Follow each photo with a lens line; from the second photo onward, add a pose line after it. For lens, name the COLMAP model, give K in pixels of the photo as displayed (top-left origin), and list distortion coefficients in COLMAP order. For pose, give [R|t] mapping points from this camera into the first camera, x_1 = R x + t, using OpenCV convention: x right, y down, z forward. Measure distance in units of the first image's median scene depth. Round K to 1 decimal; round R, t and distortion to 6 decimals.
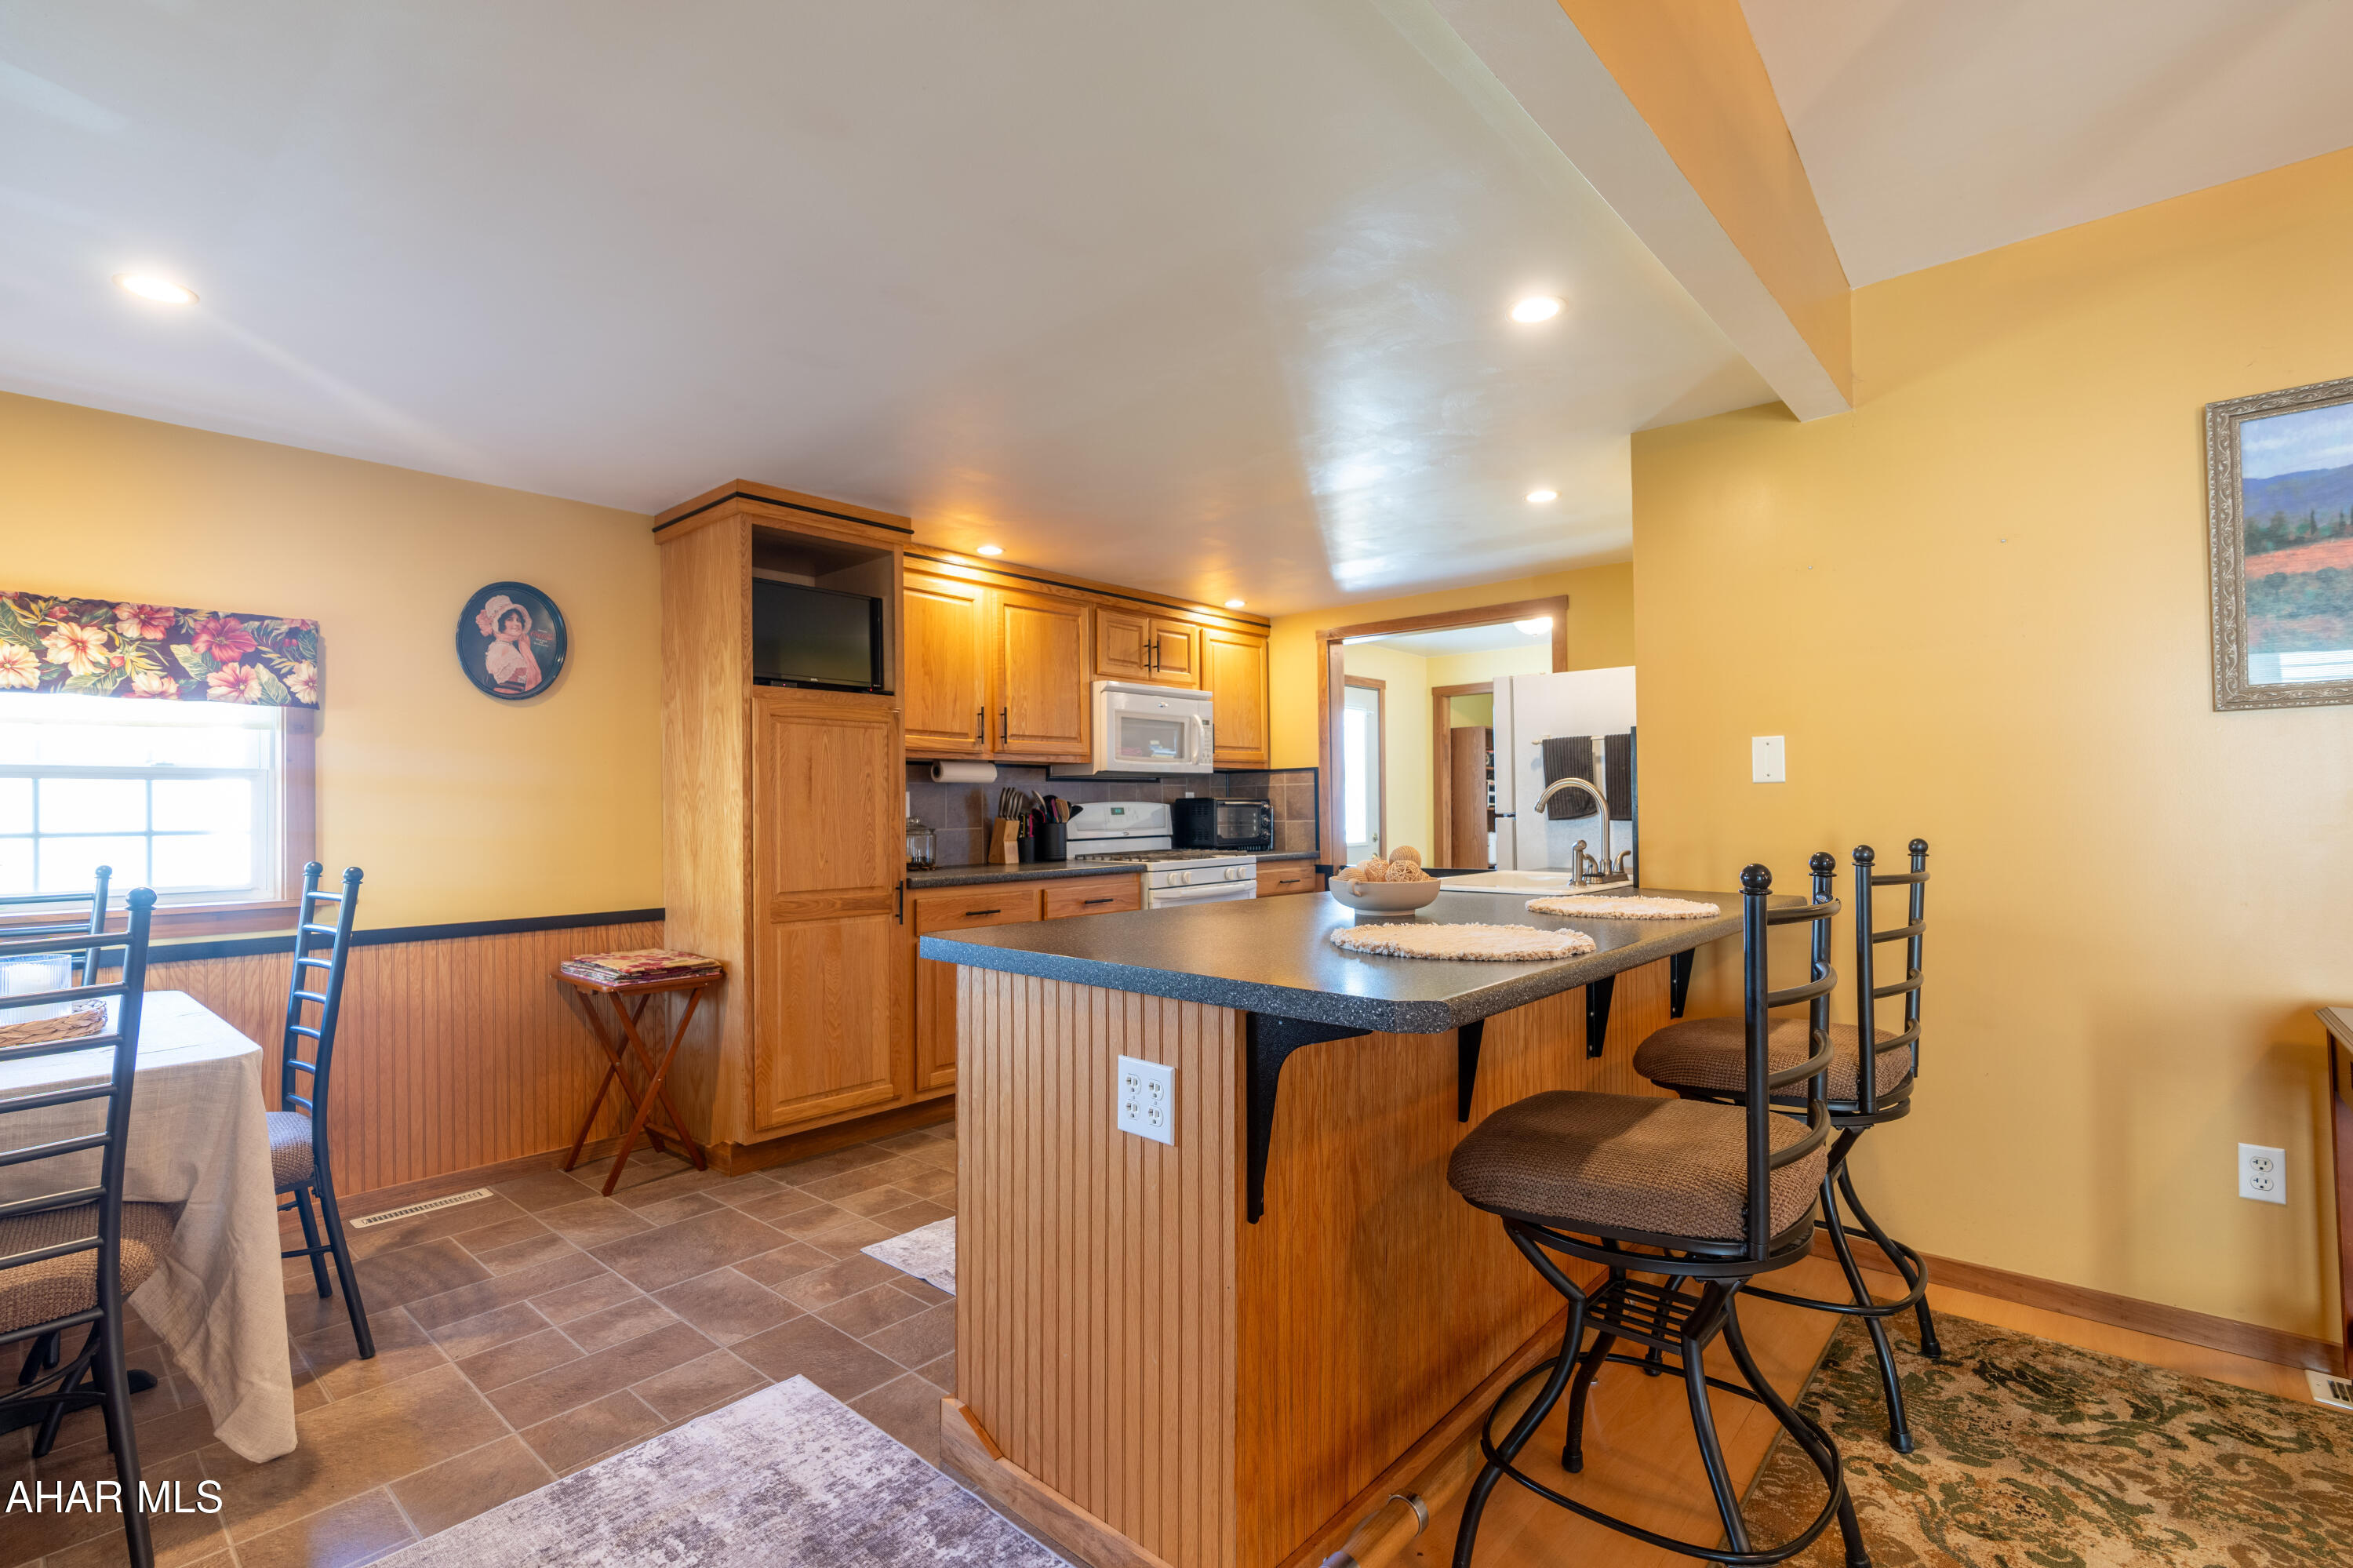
lens RADIAL K [[1074.4, 0, 1178.4], [0, 1074.4, 791.0], [0, 0, 1]] dist [-0.019381, 0.007528]
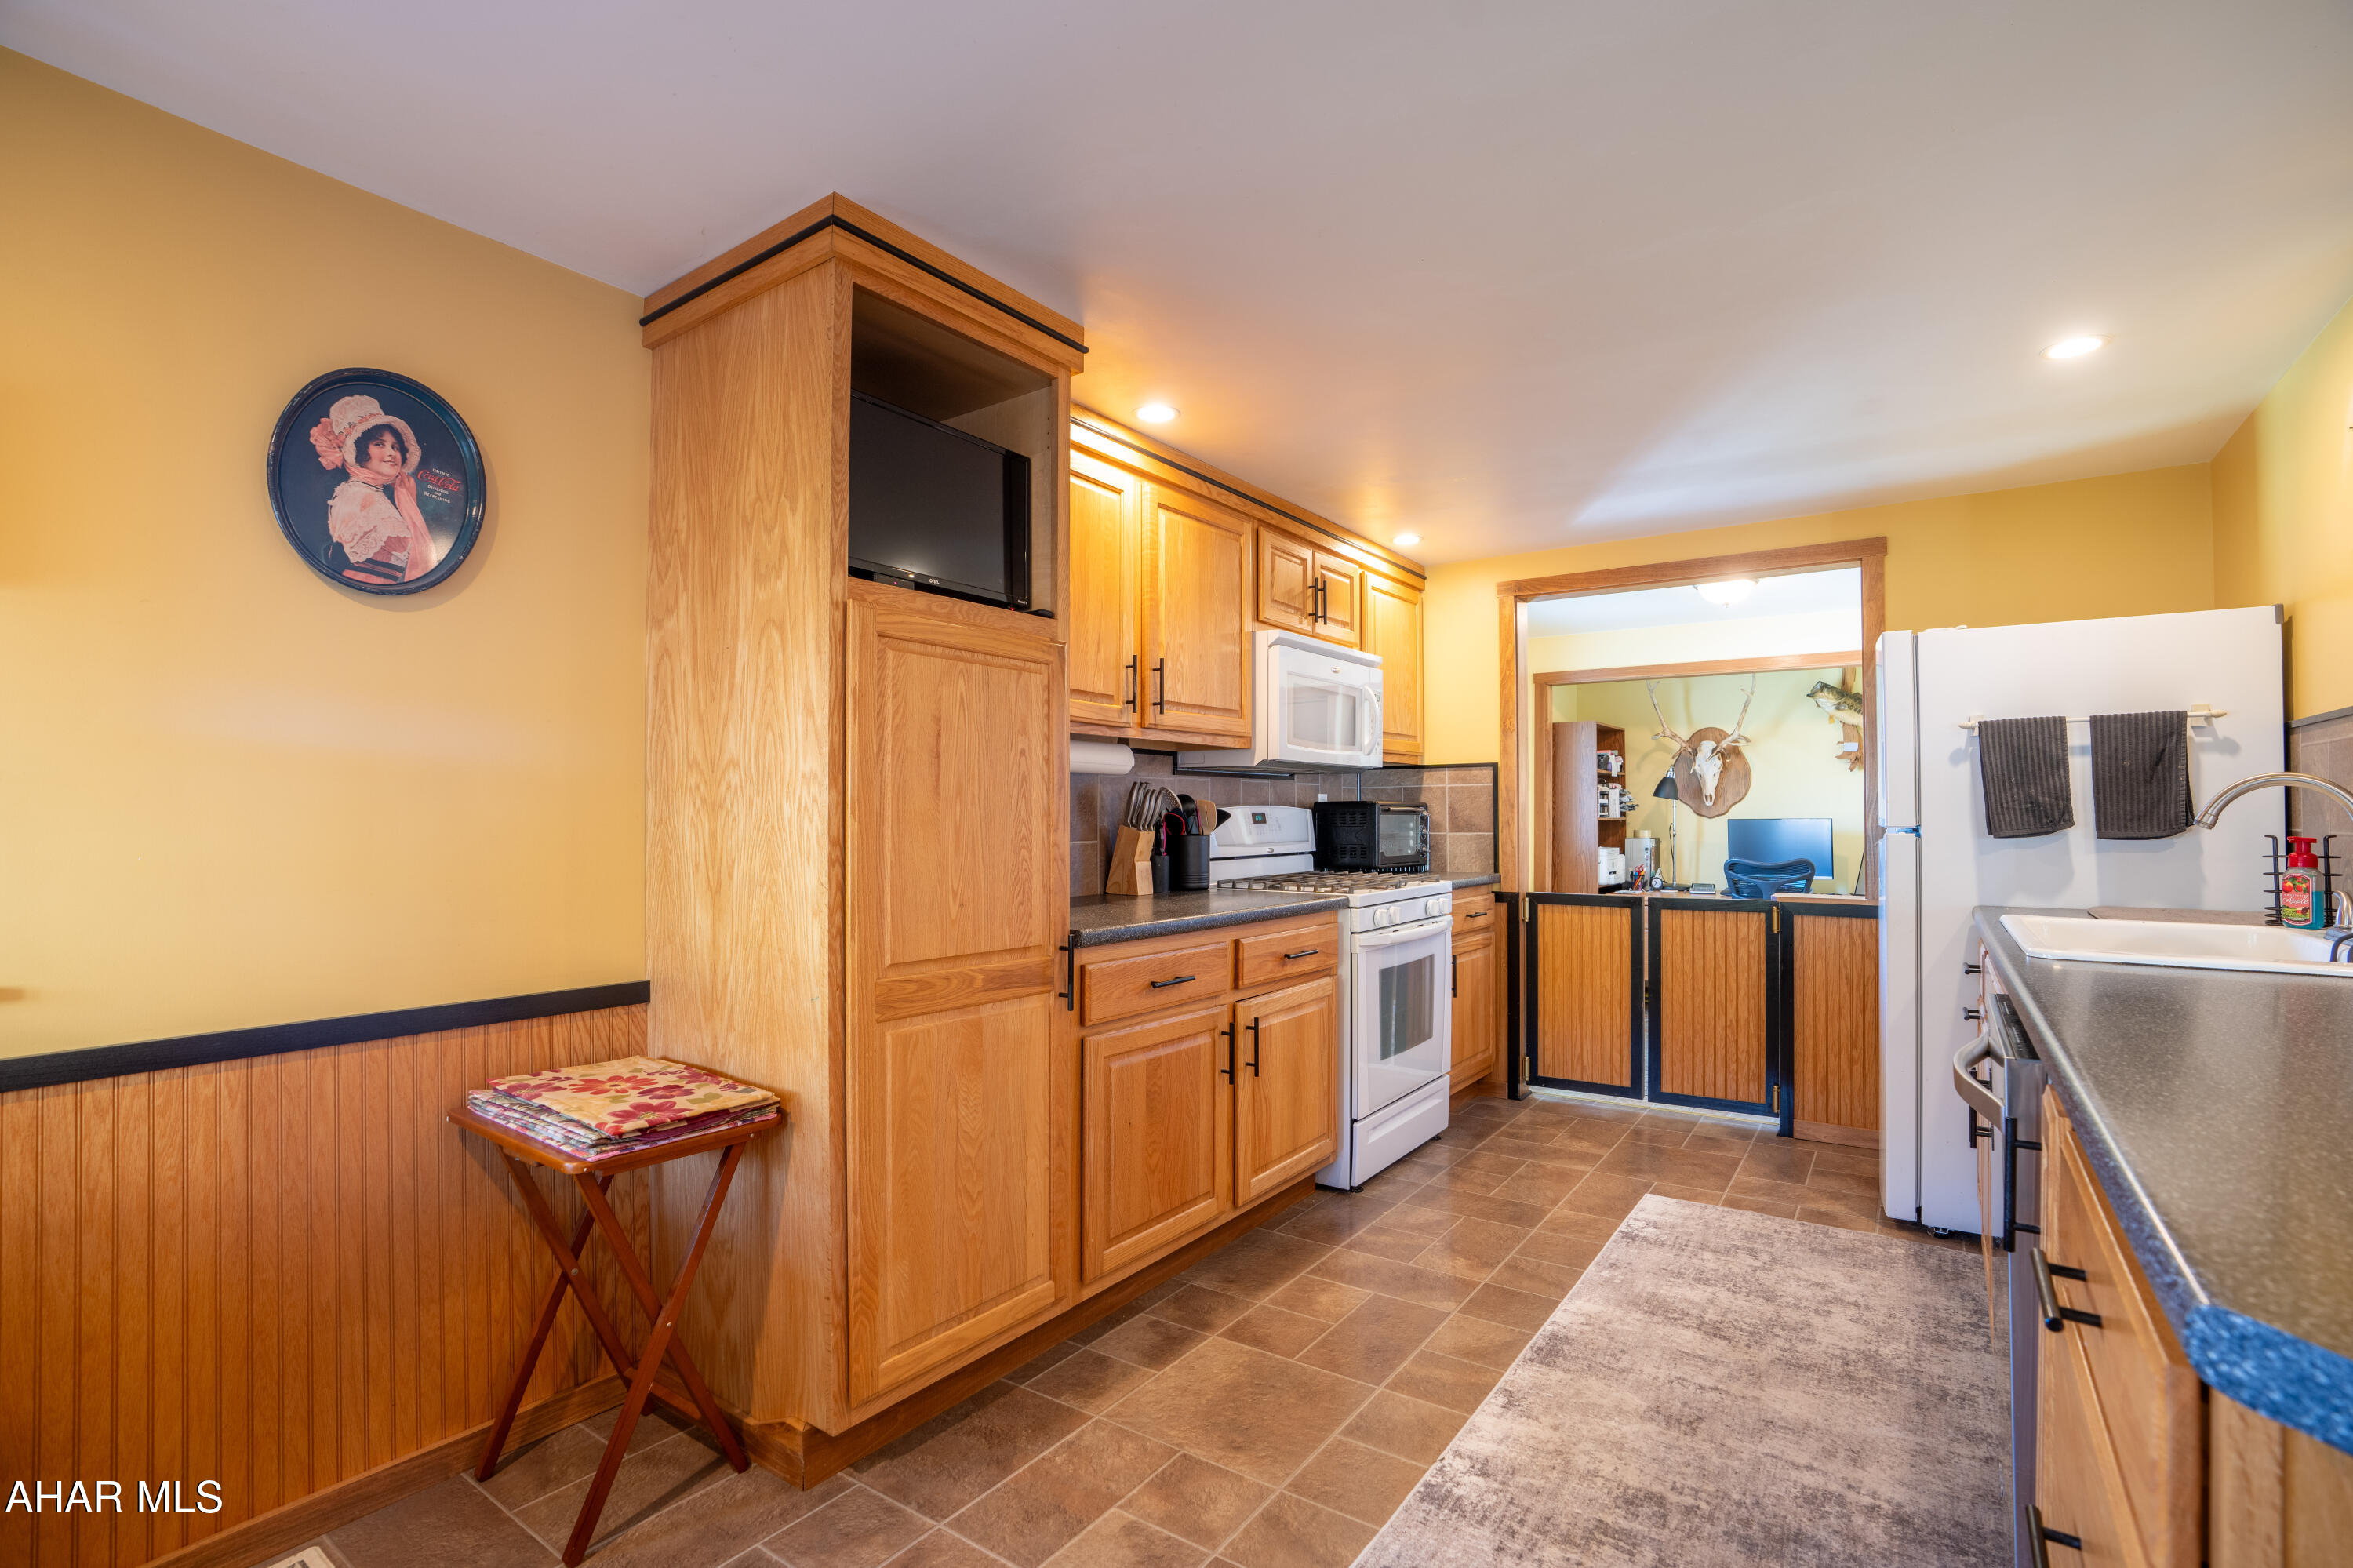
lens RADIAL K [[1081.2, 0, 1181.5], [0, 1081.2, 795.9], [0, 0, 1]] dist [-0.069751, 0.026342]
pose [[0.994577, 0.013183, 0.103162, -0.279738], [-0.013097, 0.999913, -0.001505, 0.008746], [-0.103172, 0.000145, 0.994663, 0.442423]]
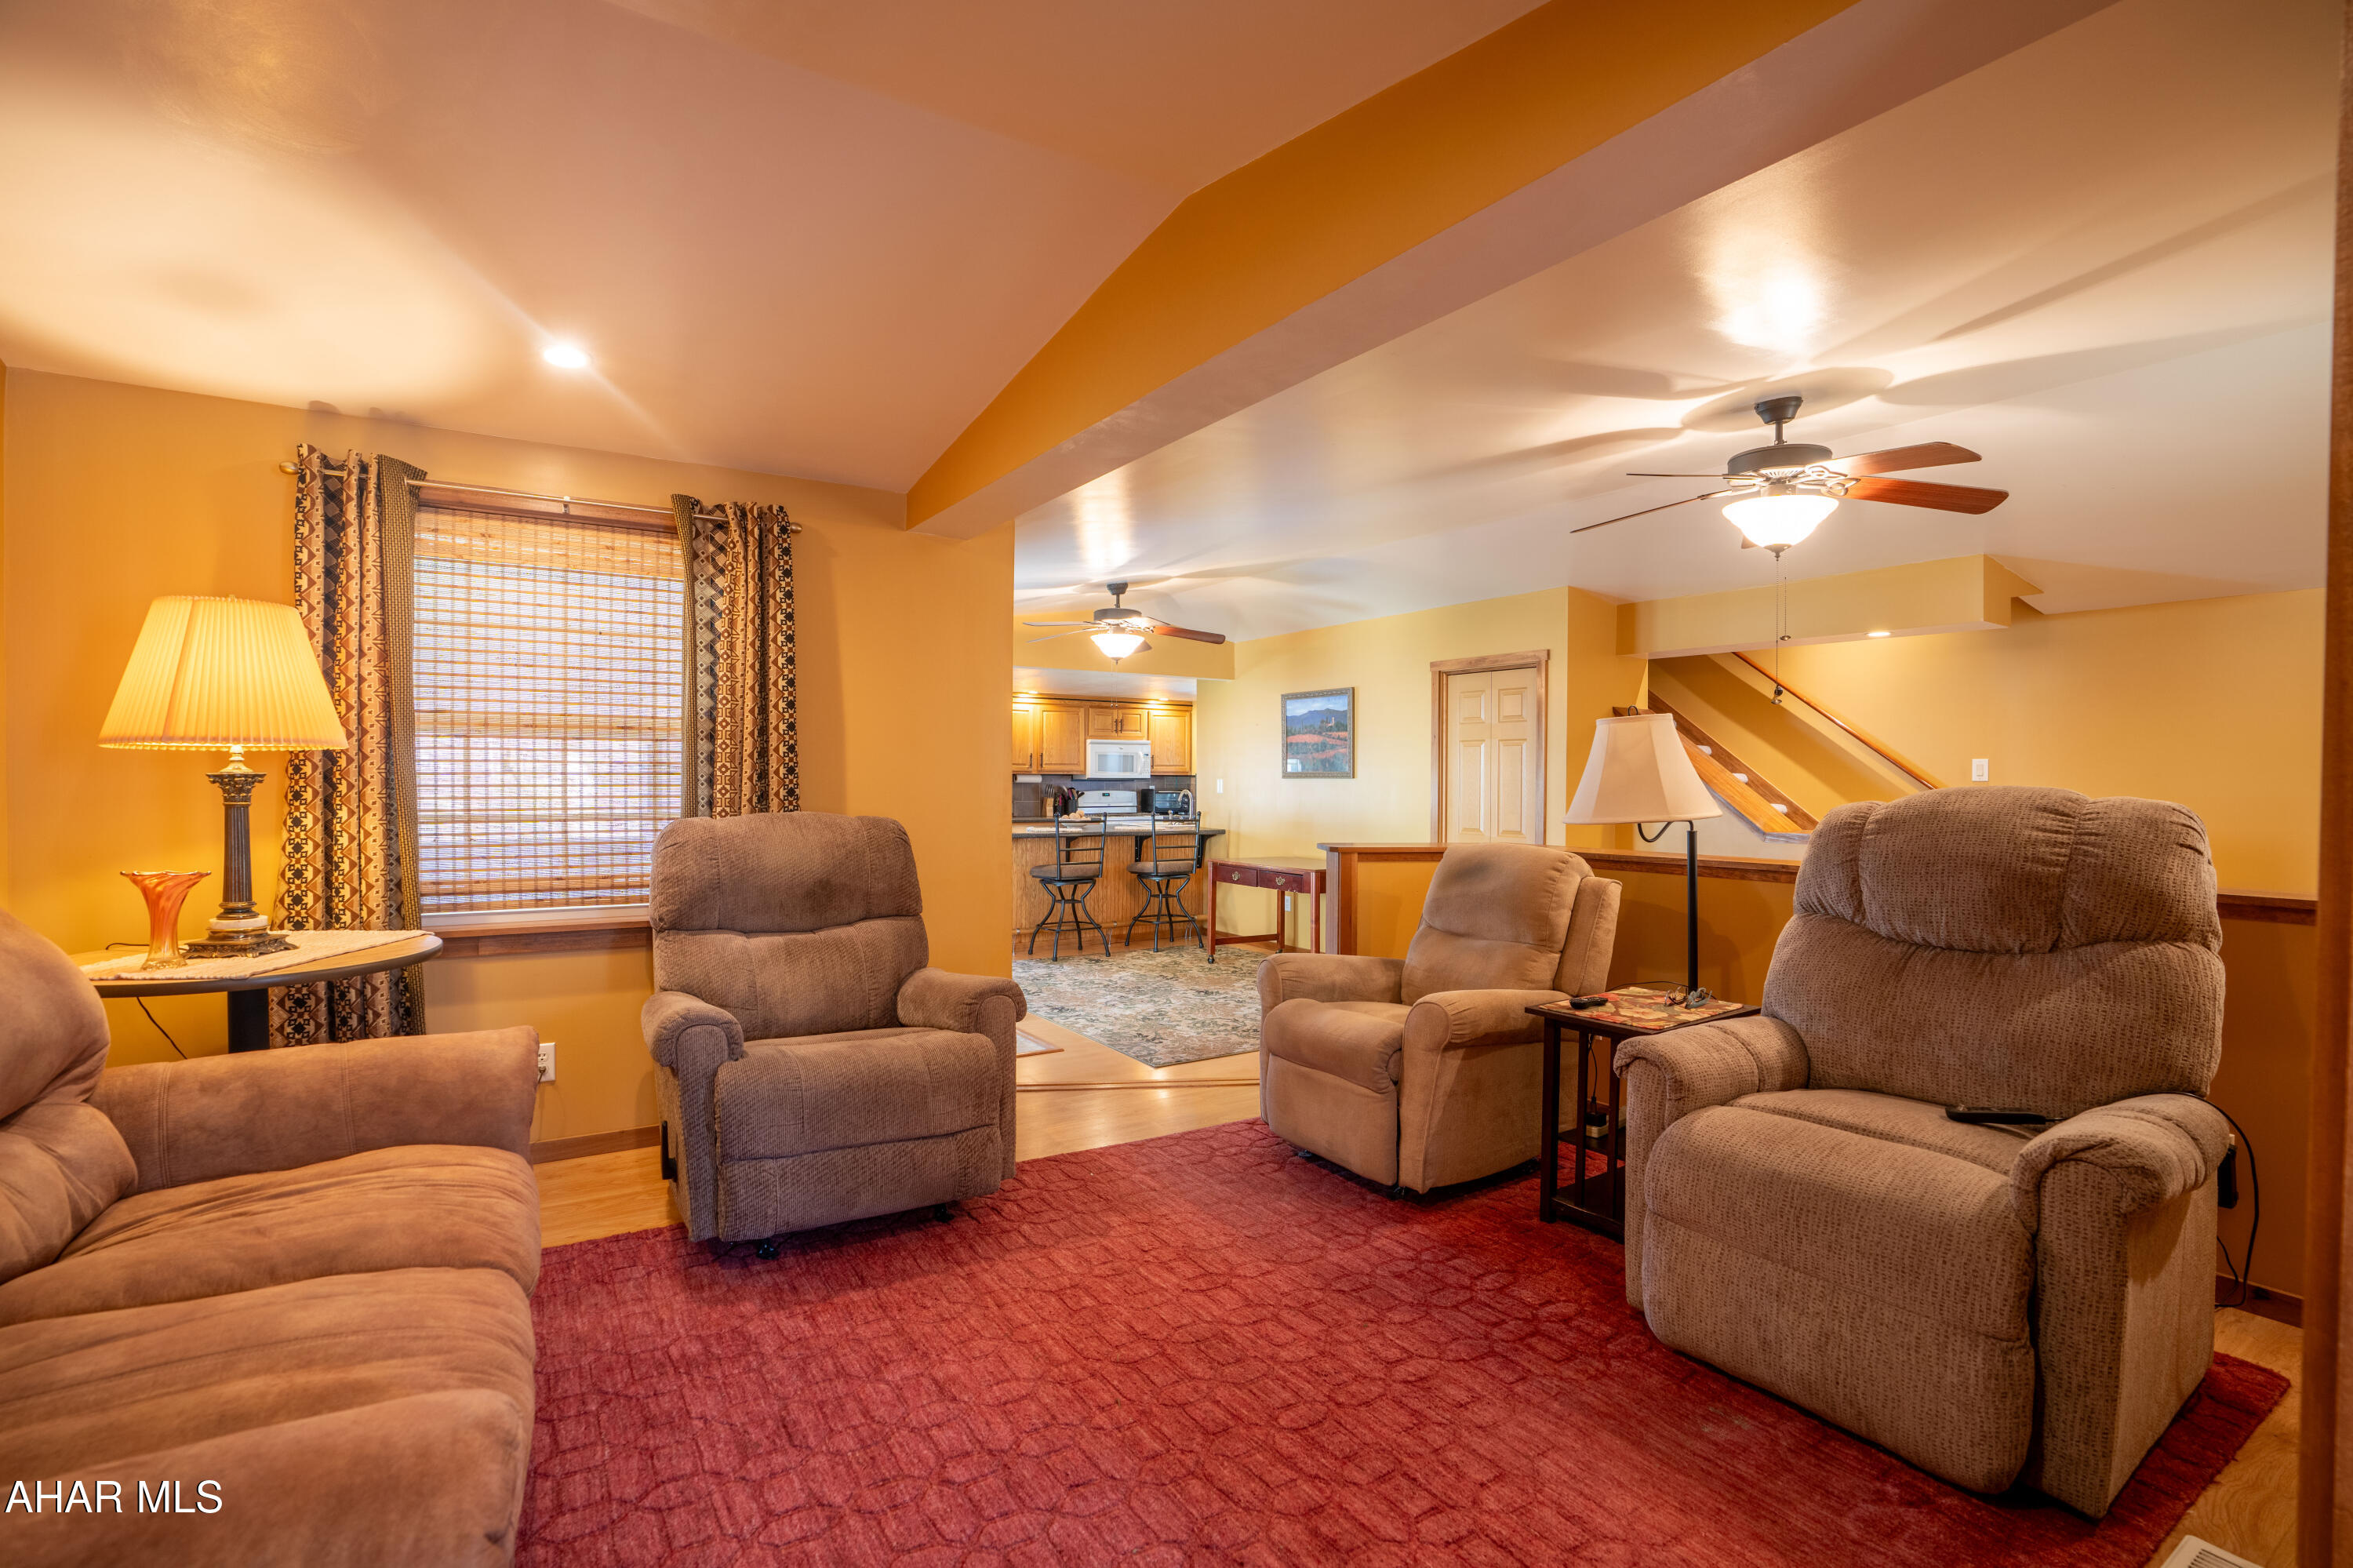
lens RADIAL K [[1089.8, 0, 1181.9], [0, 1089.8, 789.5], [0, 0, 1]] dist [-0.019379, 0.000042]
pose [[0.964339, 0.021563, -0.263789, 1.065214], [-0.014400, 0.999474, 0.029059, -0.092124], [0.264276, -0.024224, 0.964143, -1.760959]]
